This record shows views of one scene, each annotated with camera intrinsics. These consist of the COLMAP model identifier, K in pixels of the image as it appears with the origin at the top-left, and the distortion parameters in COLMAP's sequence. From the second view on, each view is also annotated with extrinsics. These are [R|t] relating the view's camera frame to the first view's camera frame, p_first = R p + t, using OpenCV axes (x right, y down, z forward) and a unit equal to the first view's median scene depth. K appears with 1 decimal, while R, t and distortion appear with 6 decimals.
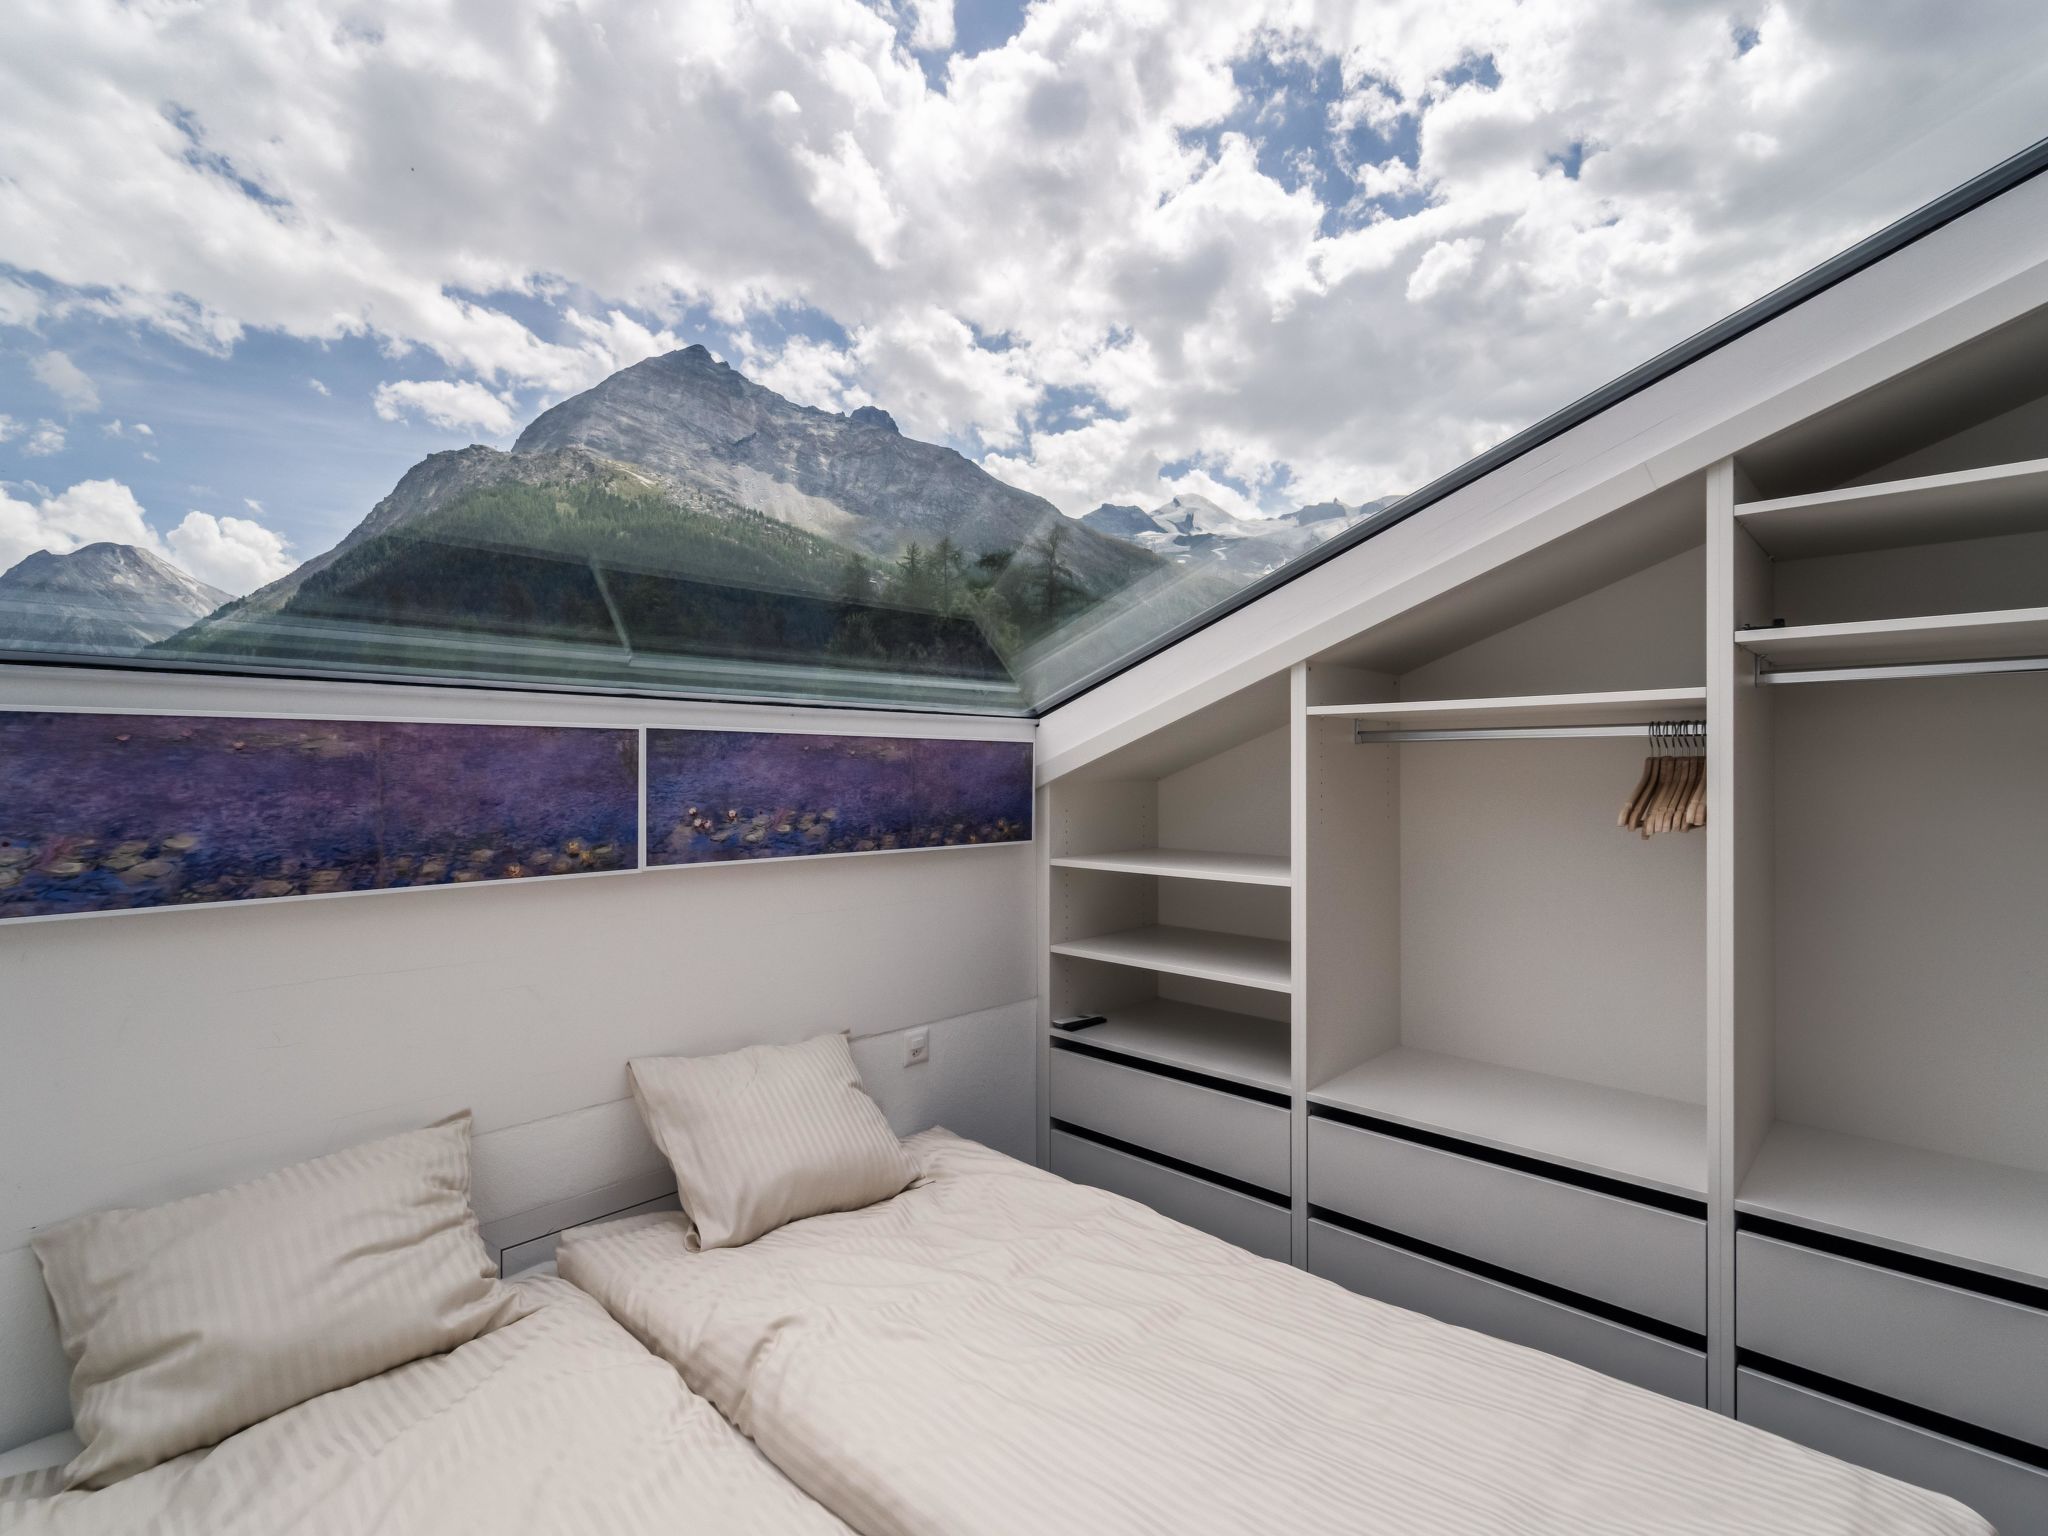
lens RADIAL K [[988.3, 0, 1024.0], [0, 988.3, 768.0], [0, 0, 1]] dist [-0.000146, -0.000207]
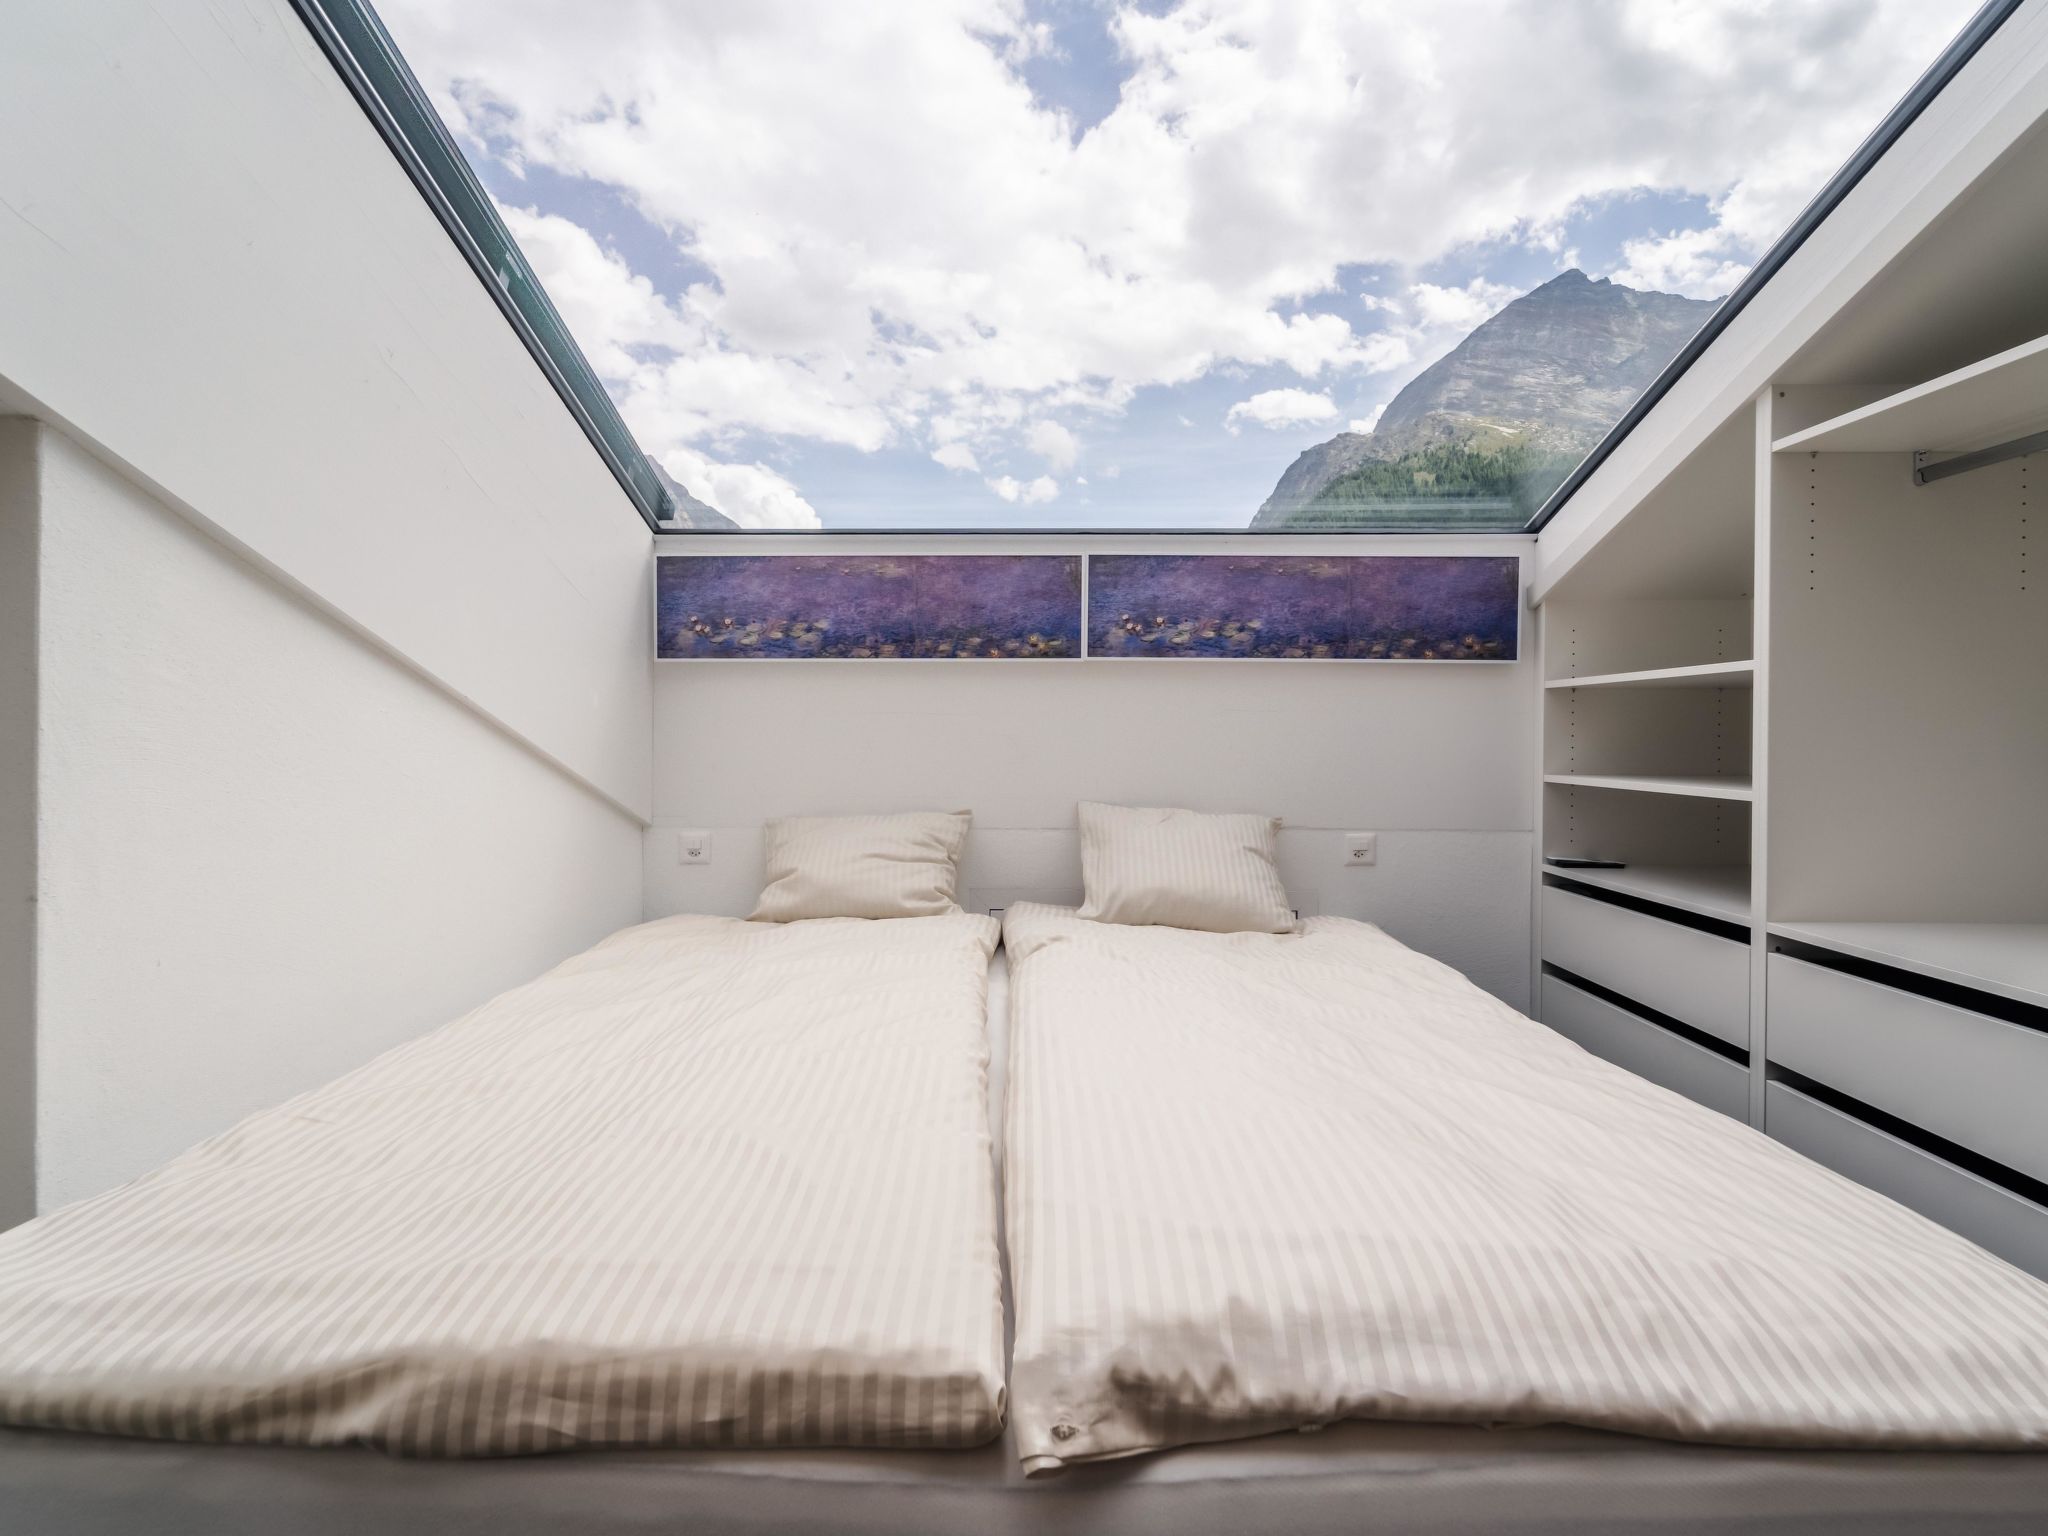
lens RADIAL K [[960.6, 0, 1012.7], [0, 960.6, 722.4], [0, 0, 1]] dist [-0.000332, -0.000251]
pose [[0.676211, -0.010087, -0.736639, 0.486501], [0.001917, 0.999927, -0.011932, 0.194426], [0.736705, 0.006657, 0.676181, 0.040654]]
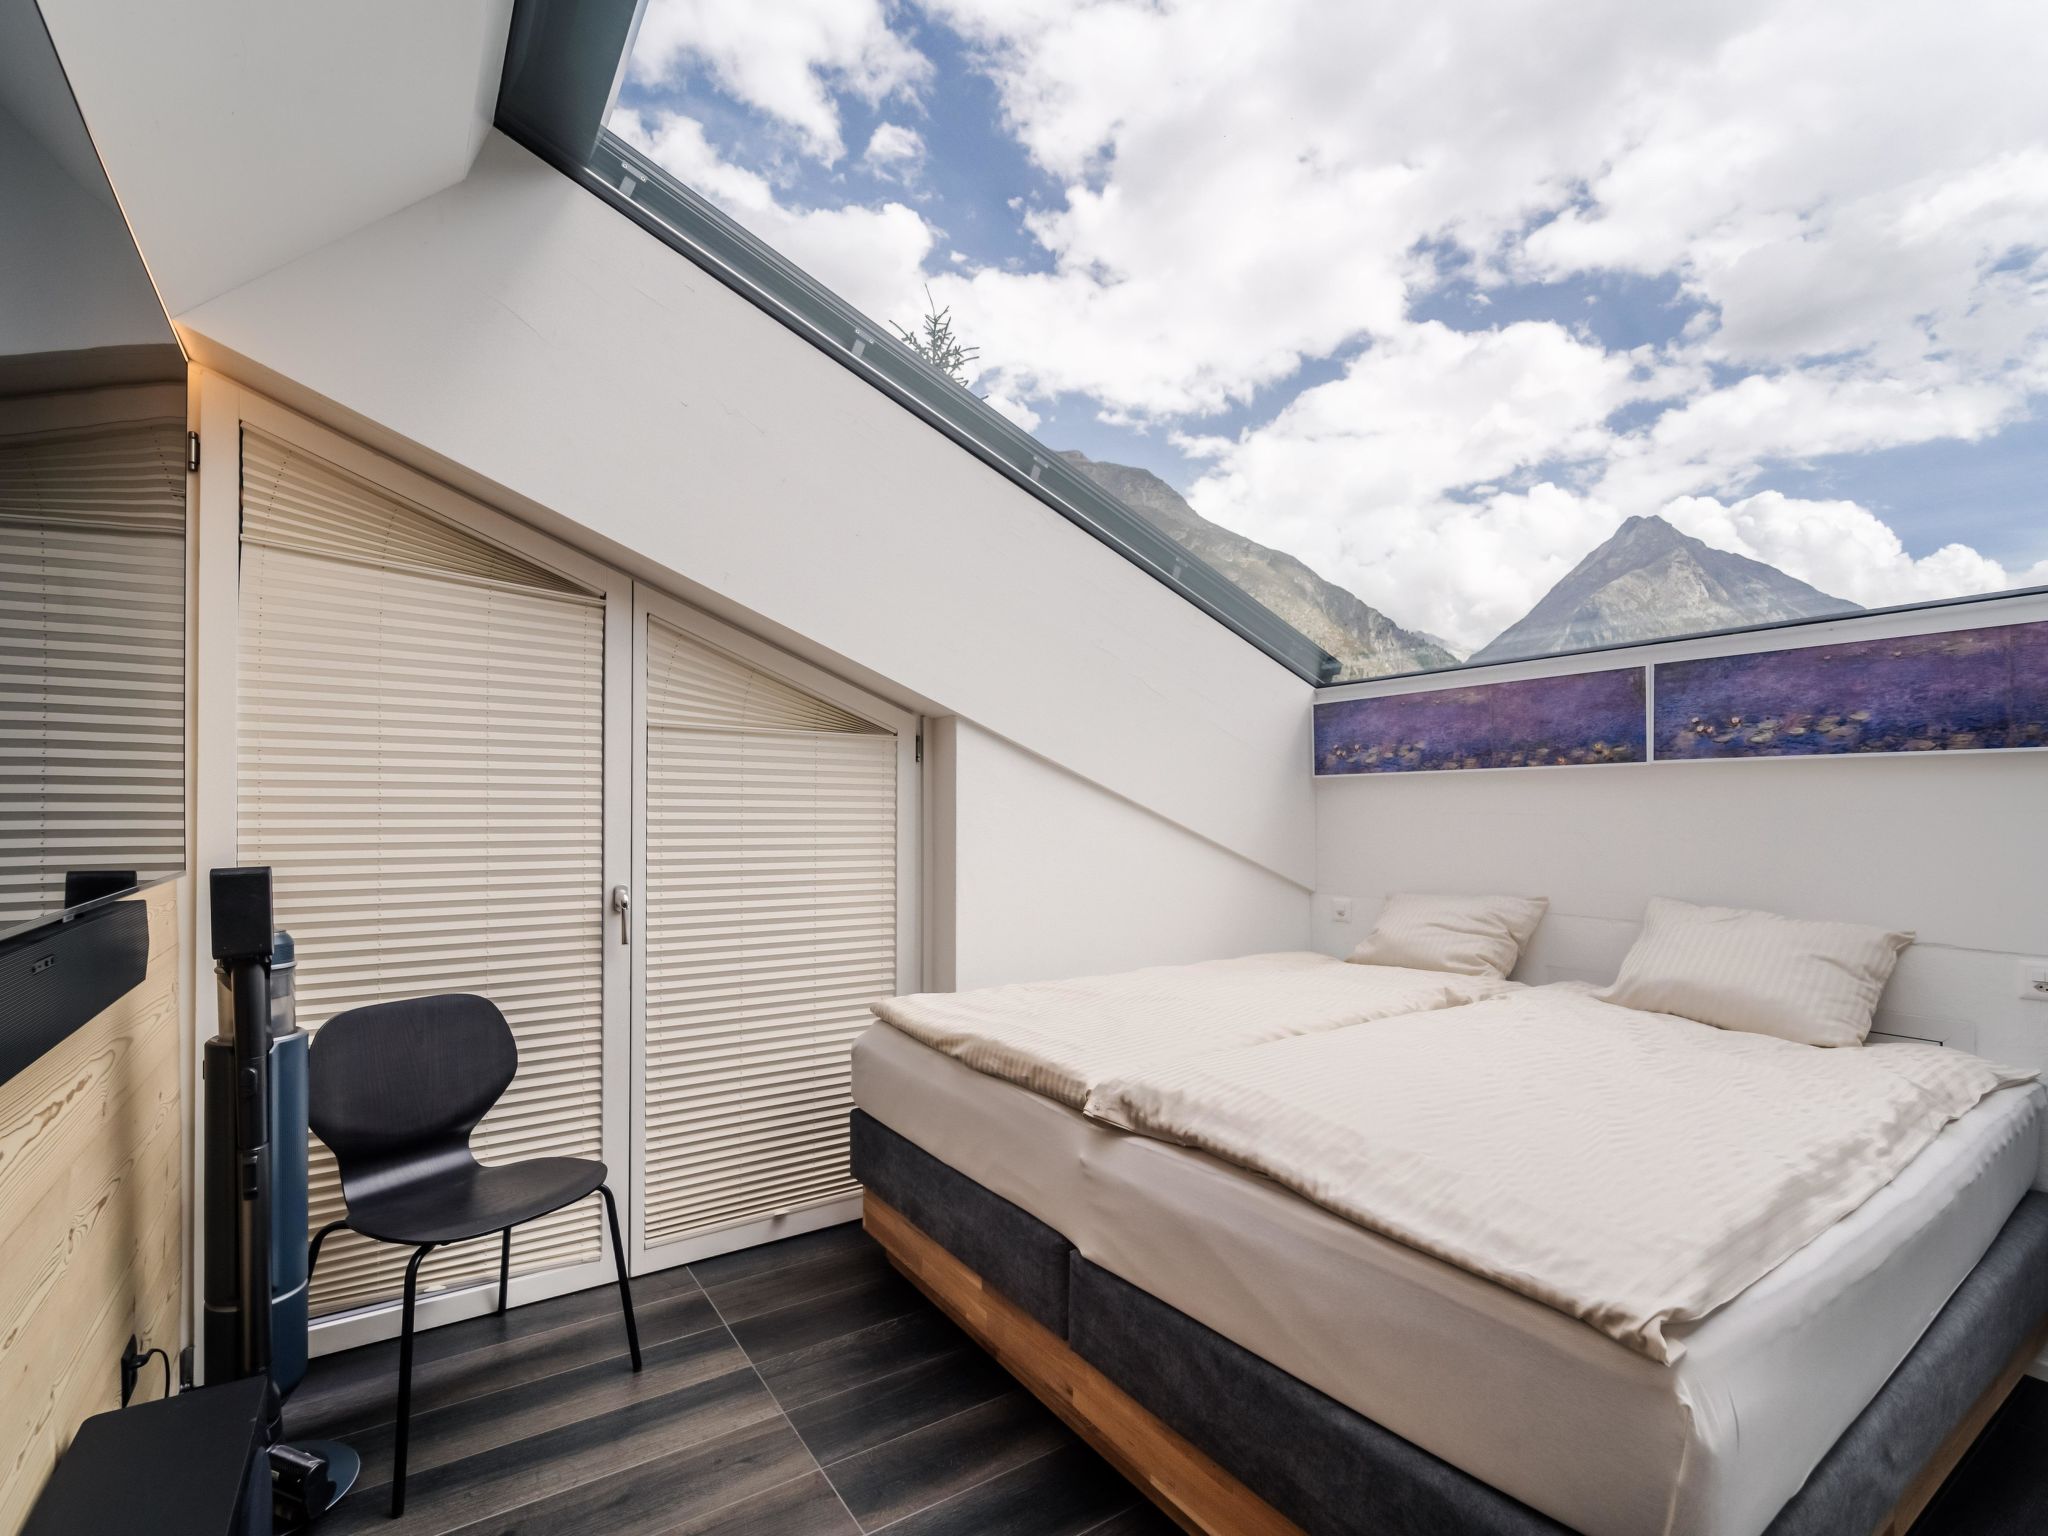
lens RADIAL K [[911.4, 0, 1042.3], [0, 911.4, 773.8], [0, 0, 1]] dist [0.002288, -0.003922]
pose [[-0.190743, -0.054594, -0.980121, 1.024617], [-0.010583, 0.998509, -0.053559, 0.189334], [0.981583, 0.000156, -0.191036, 0.367538]]
